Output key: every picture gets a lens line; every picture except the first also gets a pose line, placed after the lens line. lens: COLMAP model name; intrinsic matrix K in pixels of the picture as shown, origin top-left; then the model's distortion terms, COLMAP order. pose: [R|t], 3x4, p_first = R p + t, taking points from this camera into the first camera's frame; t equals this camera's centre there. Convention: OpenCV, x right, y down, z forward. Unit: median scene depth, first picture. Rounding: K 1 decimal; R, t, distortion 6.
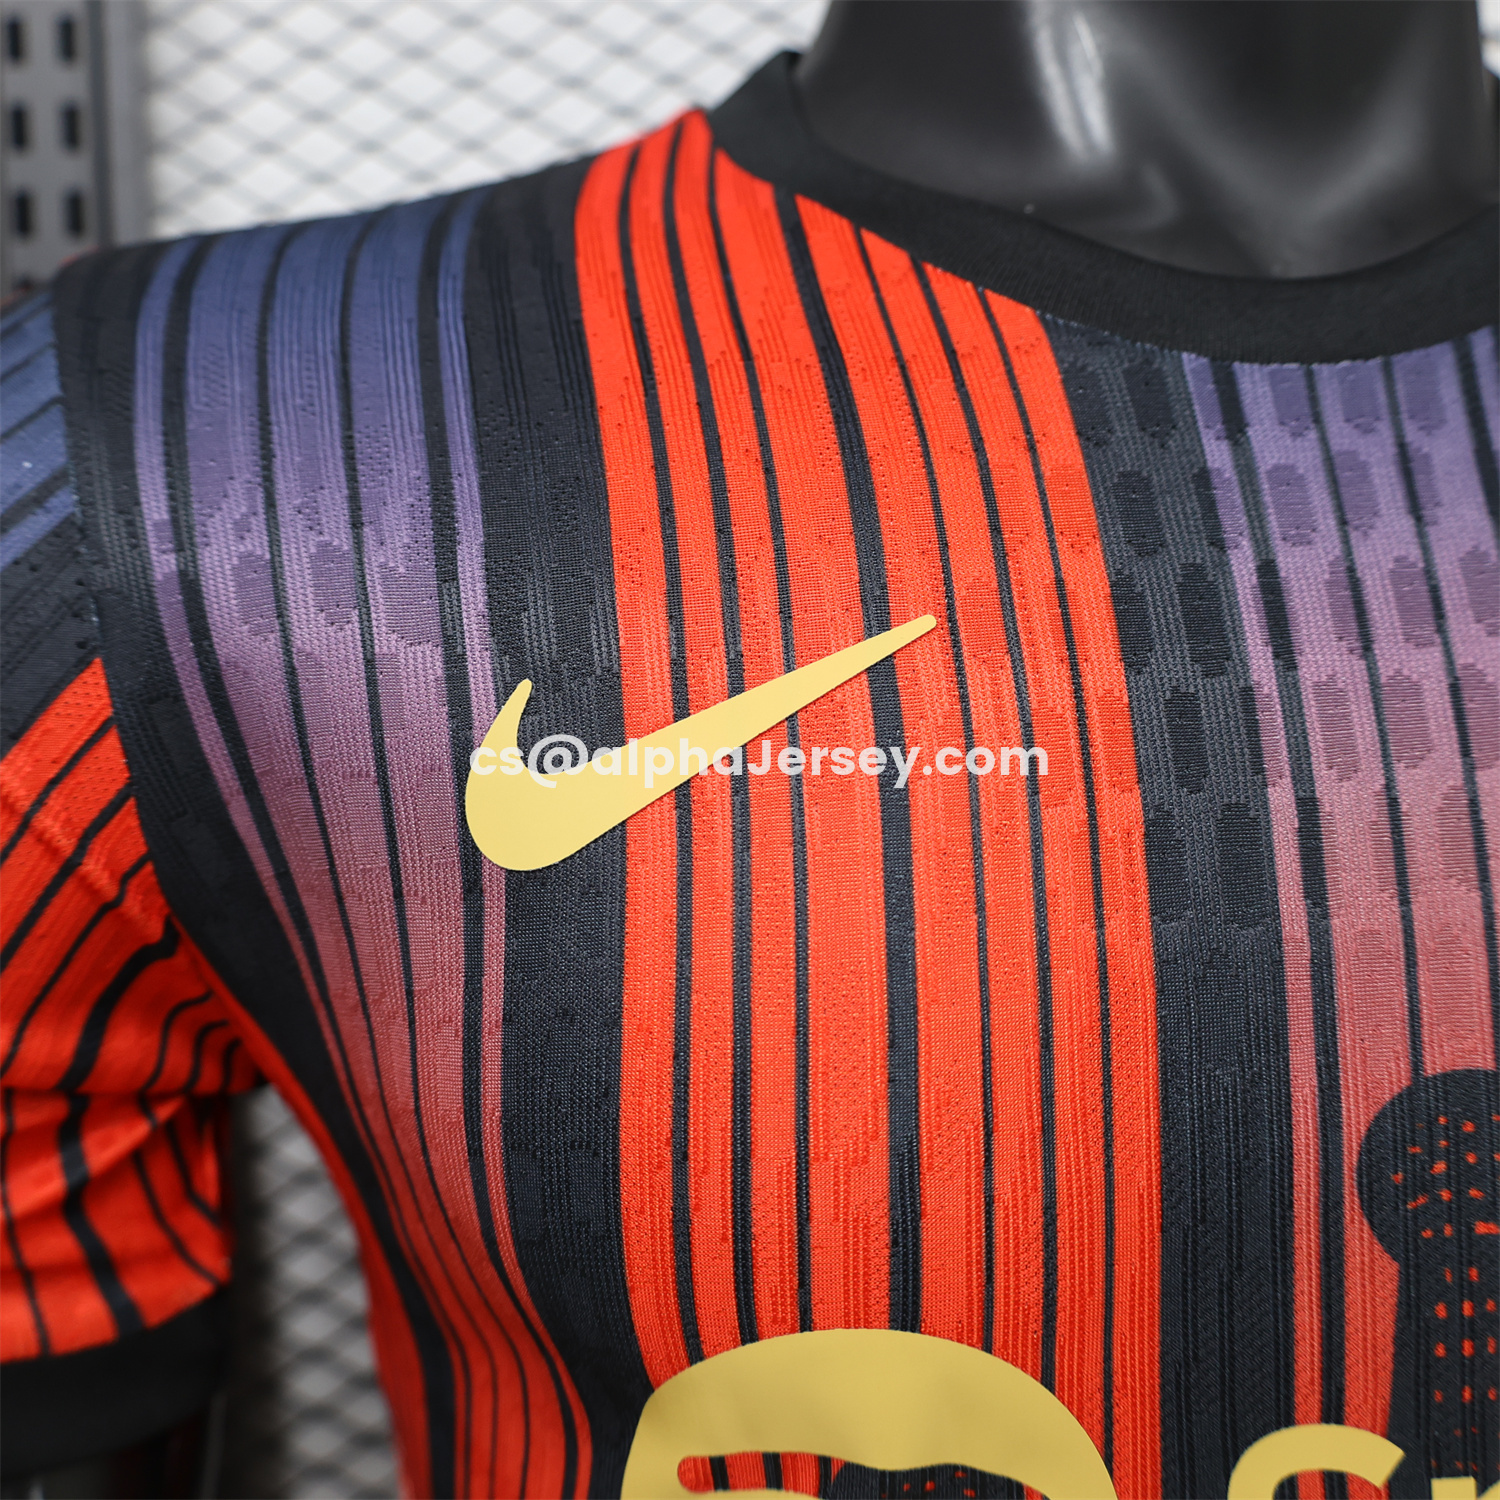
lens RADIAL K [[1531.2, 0, 750.0], [0, 1531.2, 750.0], [0, 0, 1]] dist [-0.002008, -0.005845]
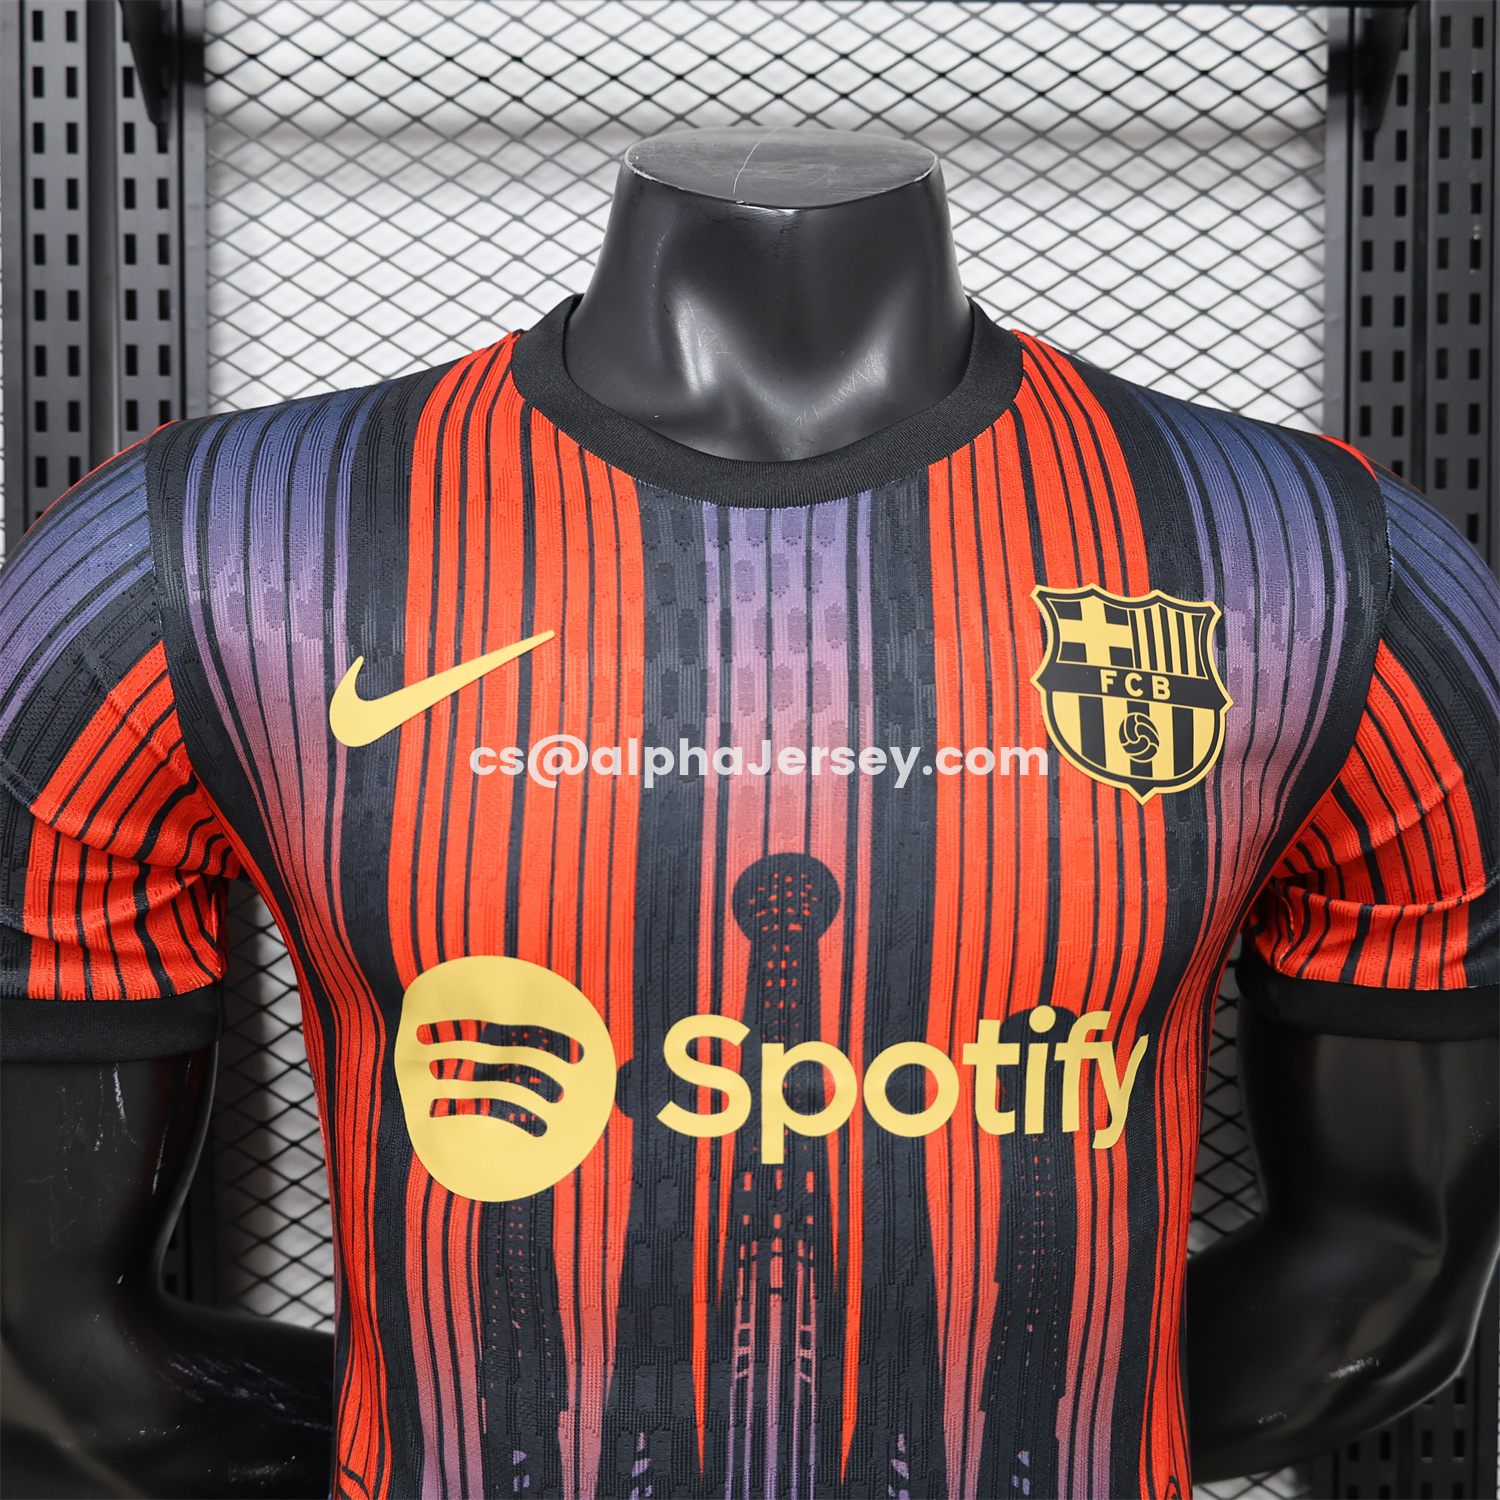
lens RADIAL K [[1519.4, 0, 753.9], [0, 1519.4, 734.2], [0, 0, 1]] dist [-0.004678, -0.010971]
pose [[0.998658, 0.029311, -0.042693, 0.469441], [-0.029902, 0.999465, -0.013271, 0.069764], [0.042281, 0.014530, 0.999000, -1.022614]]
